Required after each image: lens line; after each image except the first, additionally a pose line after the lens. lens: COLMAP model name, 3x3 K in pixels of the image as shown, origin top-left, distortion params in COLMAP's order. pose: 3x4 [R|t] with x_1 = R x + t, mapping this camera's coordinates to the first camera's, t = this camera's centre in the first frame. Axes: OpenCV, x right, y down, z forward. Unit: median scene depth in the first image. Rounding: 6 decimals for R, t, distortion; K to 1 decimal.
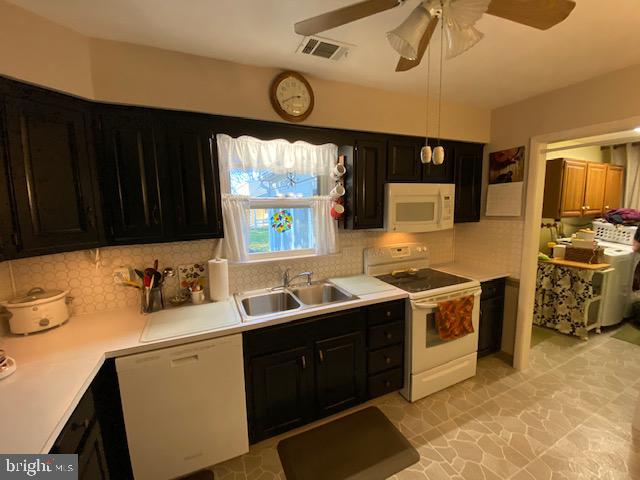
lens RADIAL K [[259.1, 0, 314.6], [0, 259.1, 238.1], [0, 0, 1]] dist [-0.000538, -0.006682]
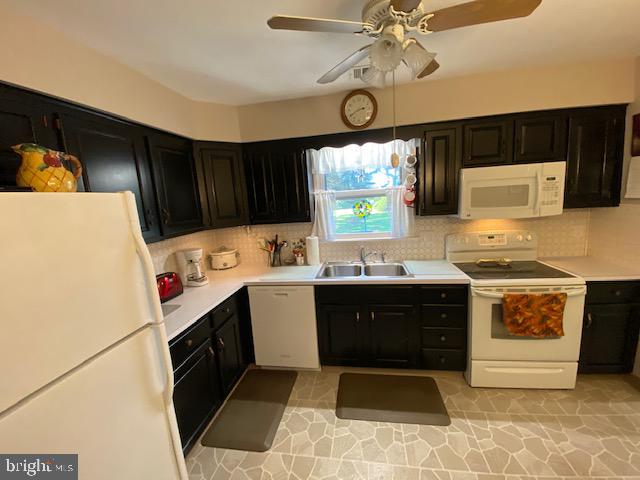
lens RADIAL K [[259.1, 0, 321.9], [0, 259.1, 237.7], [0, 0, 1]] dist [-0.000538, -0.006682]
pose [[0.841355, 0.050161, -0.538150, 0.425581], [-0.019102, 0.997822, 0.063143, -0.002381], [0.540145, -0.042846, 0.840481, -0.159388]]
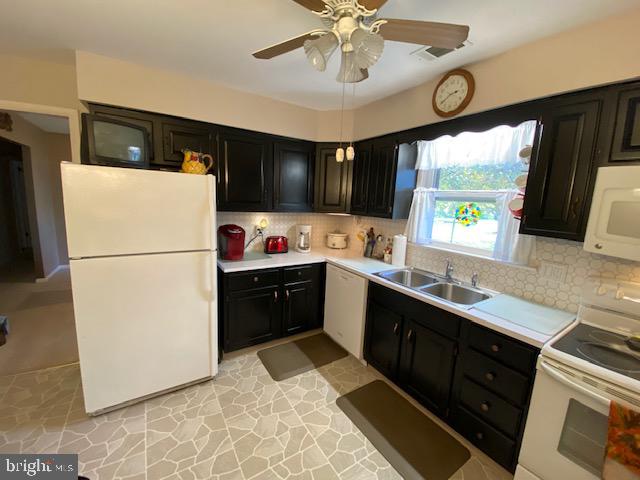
lens RADIAL K [[259.1, 0, 319.8], [0, 259.1, 238.0], [0, 0, 1]] dist [-0.000538, -0.006682]
pose [[0.168872, 0.181035, -0.968870, 0.855388], [-0.168838, 0.973771, 0.152522, -0.041214], [0.971069, 0.137825, 0.195008, 0.321956]]
